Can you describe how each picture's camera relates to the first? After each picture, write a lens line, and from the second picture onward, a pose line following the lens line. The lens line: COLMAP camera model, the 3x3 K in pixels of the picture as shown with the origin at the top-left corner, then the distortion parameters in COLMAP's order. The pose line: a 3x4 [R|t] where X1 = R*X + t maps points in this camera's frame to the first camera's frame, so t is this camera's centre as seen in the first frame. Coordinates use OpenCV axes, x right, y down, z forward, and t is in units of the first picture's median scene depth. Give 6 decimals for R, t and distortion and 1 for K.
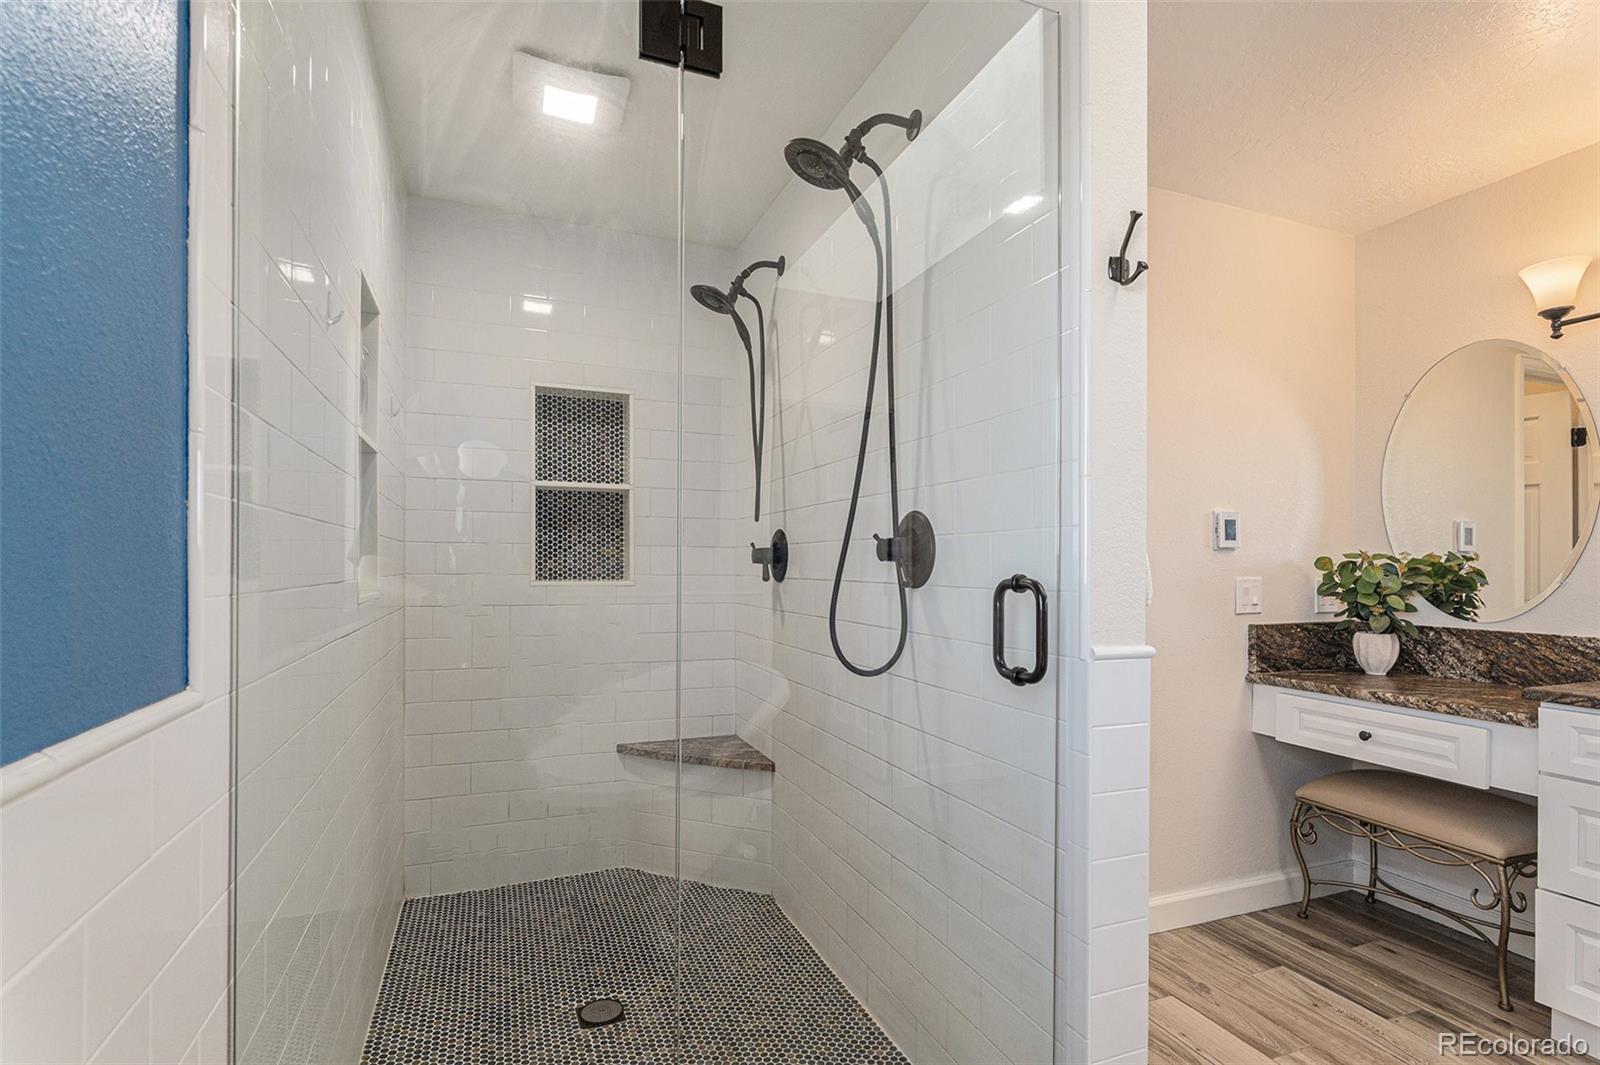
lens RADIAL K [[762.9, 0, 765.8], [0, 762.9, 566.1], [0, 0, 1]] dist [-0.001293, -0.002778]
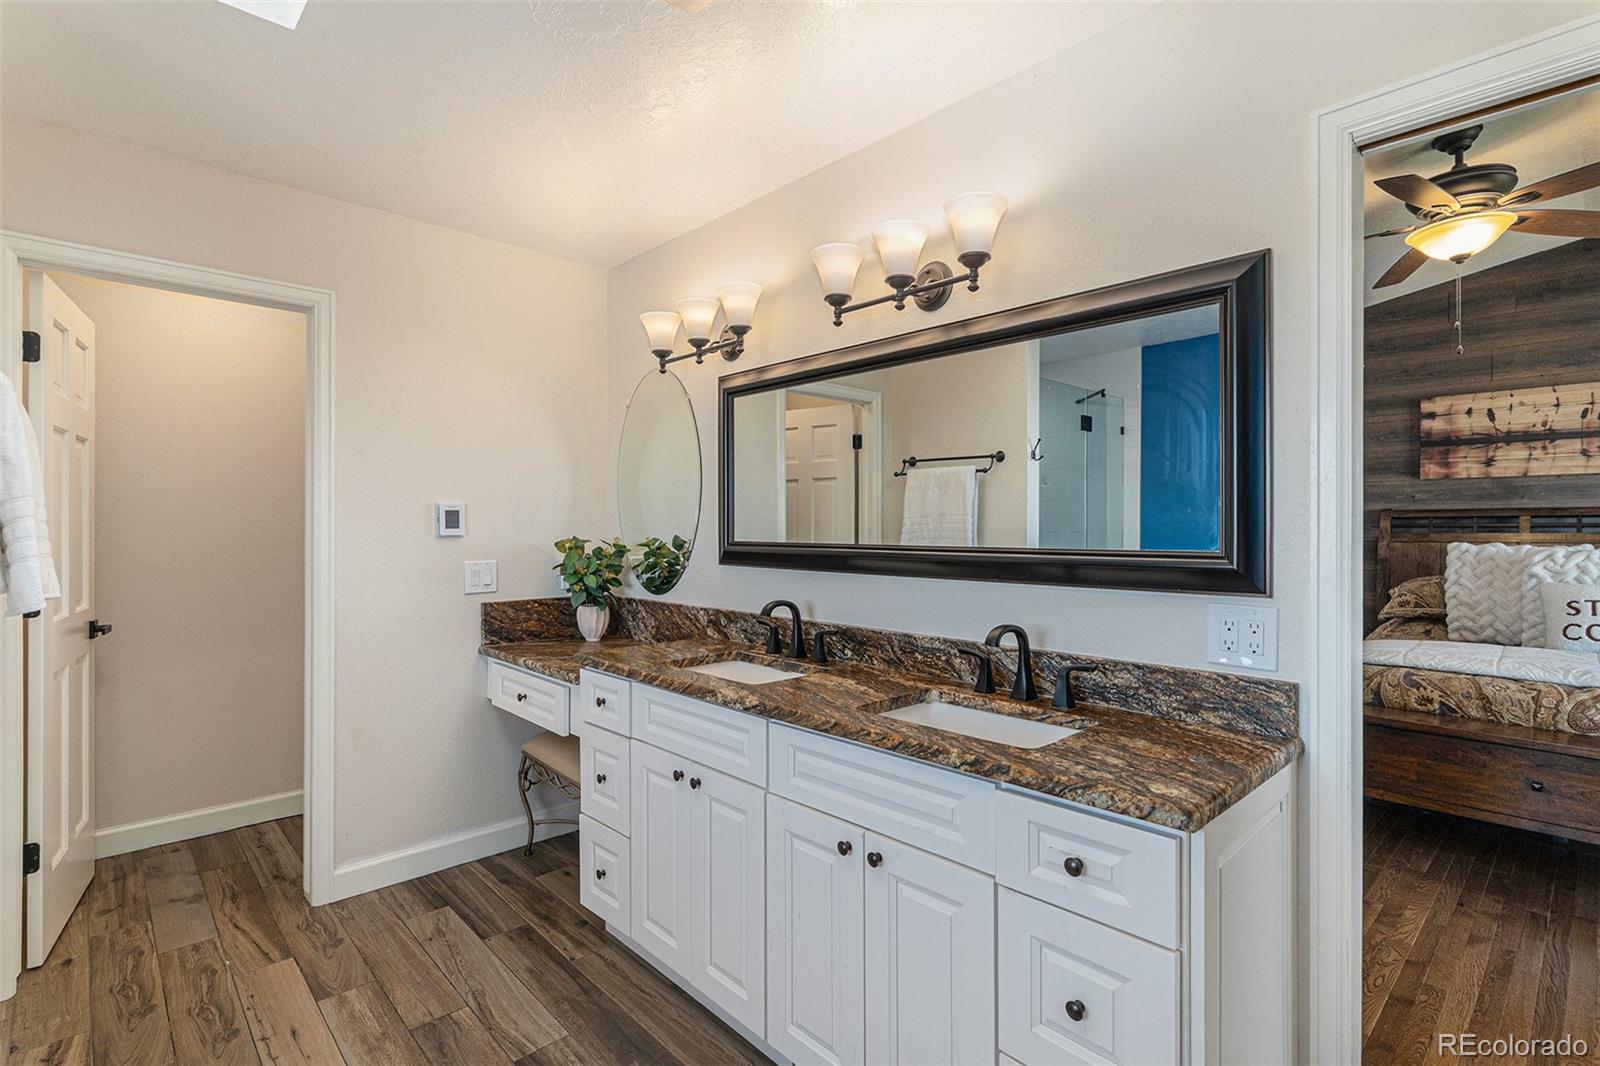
lens RADIAL K [[762.9, 0, 797.0], [0, 762.9, 524.2], [0, 0, 1]] dist [-0.001293, -0.002778]
pose [[0.918292, -0.001903, 0.395898, 0.626052], [0.002541, 0.999996, -0.001086, -0.037674], [-0.395895, 0.002003, 0.918294, -0.223252]]
